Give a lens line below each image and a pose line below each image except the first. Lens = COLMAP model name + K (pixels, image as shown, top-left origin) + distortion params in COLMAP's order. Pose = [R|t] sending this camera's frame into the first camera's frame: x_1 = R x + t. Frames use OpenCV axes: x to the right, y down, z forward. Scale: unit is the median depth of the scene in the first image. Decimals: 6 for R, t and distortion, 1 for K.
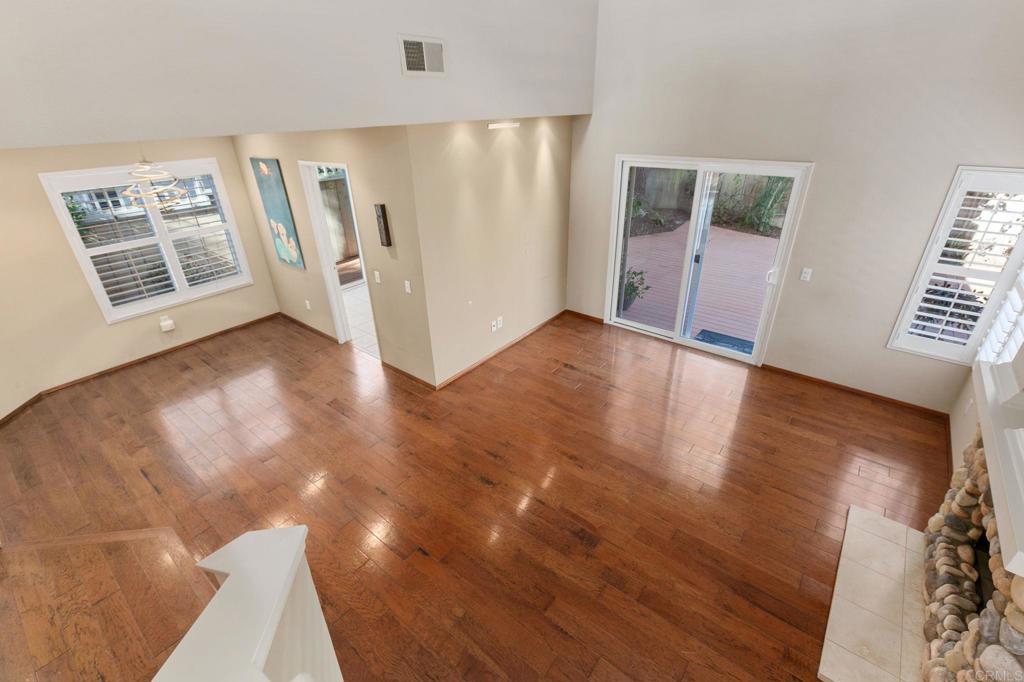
lens RADIAL K [[459.6, 0, 529.3], [0, 459.6, 337.7], [0, 0, 1]] dist [-0.001460, 0.001548]
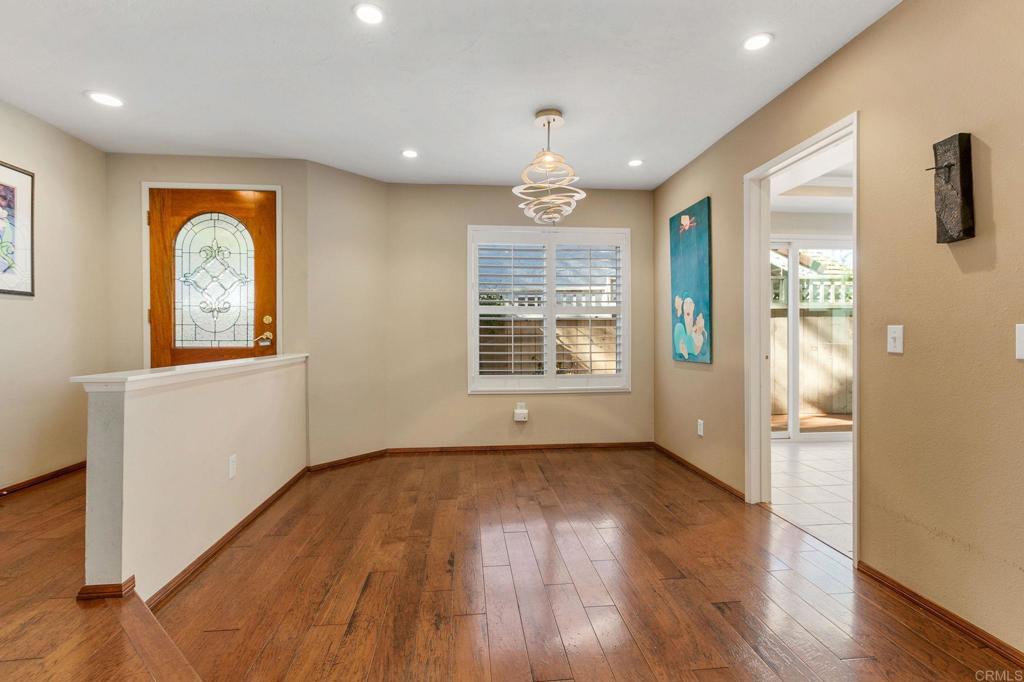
lens RADIAL K [[459.6, 0, 504.9], [0, 459.6, 339.6], [0, 0, 1]] dist [-0.001460, 0.001548]
pose [[0.673654, 0.012115, -0.738948, -0.236514], [-0.339061, 0.893496, -0.294453, 0.102991], [0.656680, 0.448908, 0.606015, 0.464880]]
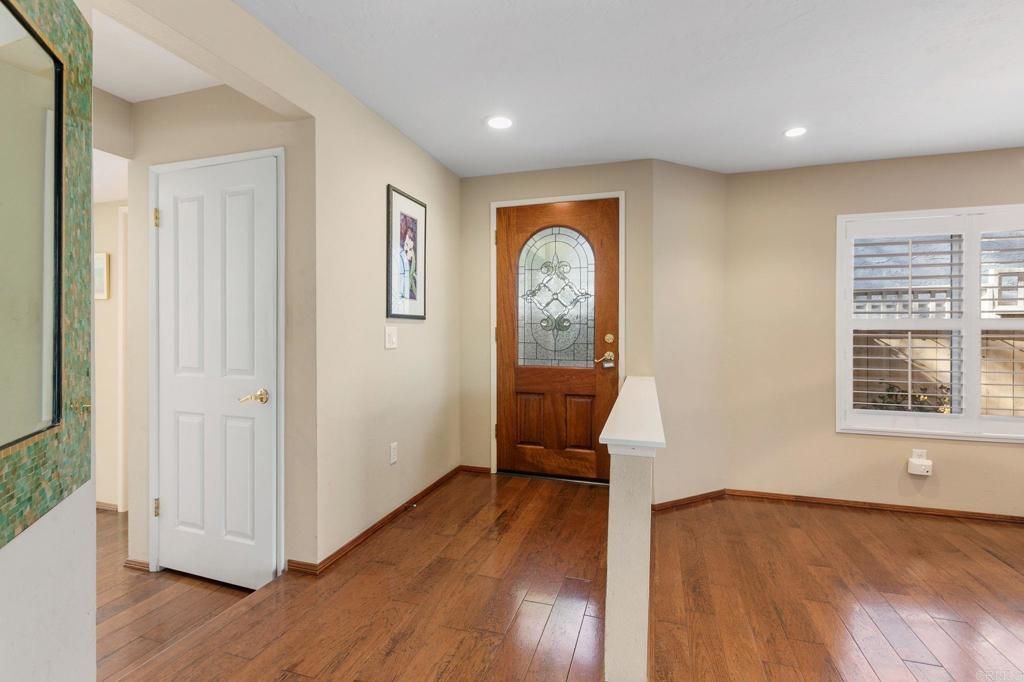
lens RADIAL K [[459.6, 0, 495.8], [0, 459.6, 334.4], [0, 0, 1]] dist [-0.001460, 0.001548]
pose [[0.329170, 0.014636, -0.944157, -0.435846], [-0.436765, 0.888851, -0.138494, 0.144225], [0.837188, 0.457963, 0.298976, 0.315587]]
